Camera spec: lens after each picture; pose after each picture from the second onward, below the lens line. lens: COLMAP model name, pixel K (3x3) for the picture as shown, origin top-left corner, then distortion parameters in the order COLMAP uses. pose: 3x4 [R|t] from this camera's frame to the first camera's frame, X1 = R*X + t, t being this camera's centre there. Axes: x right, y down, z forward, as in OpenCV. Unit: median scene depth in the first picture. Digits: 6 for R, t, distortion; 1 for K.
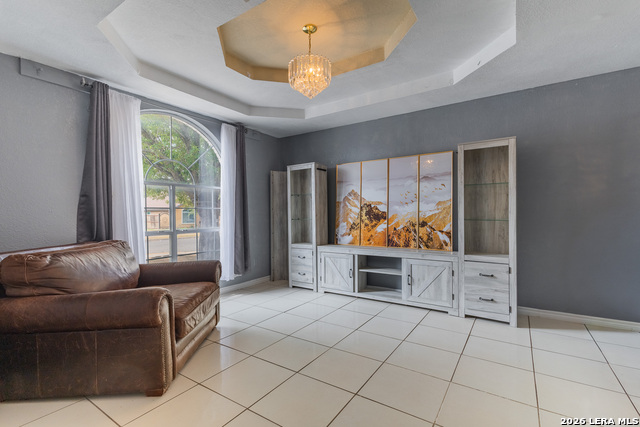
lens RADIAL K [[292.1, 0, 320.0], [0, 292.1, 213.5], [0, 0, 1]] dist [0.001554, 0.000120]
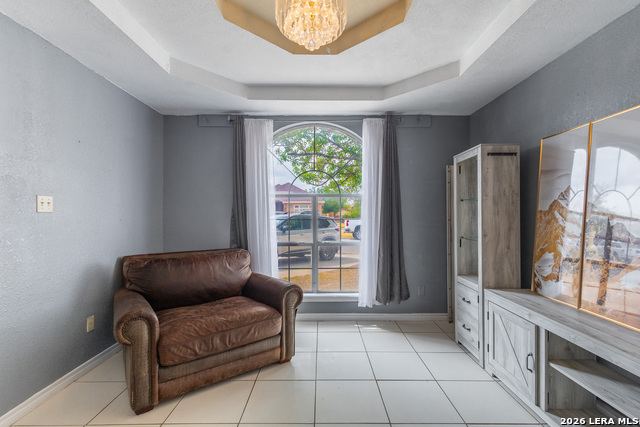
lens RADIAL K [[292.1, 0, 320.0], [0, 292.1, 213.5], [0, 0, 1]] dist [0.001554, 0.000120]
pose [[0.561011, 0.006571, -0.827783, 0.282447], [-0.006778, 0.999971, 0.003344, -0.036269], [0.827781, 0.003735, 0.561039, 0.406209]]
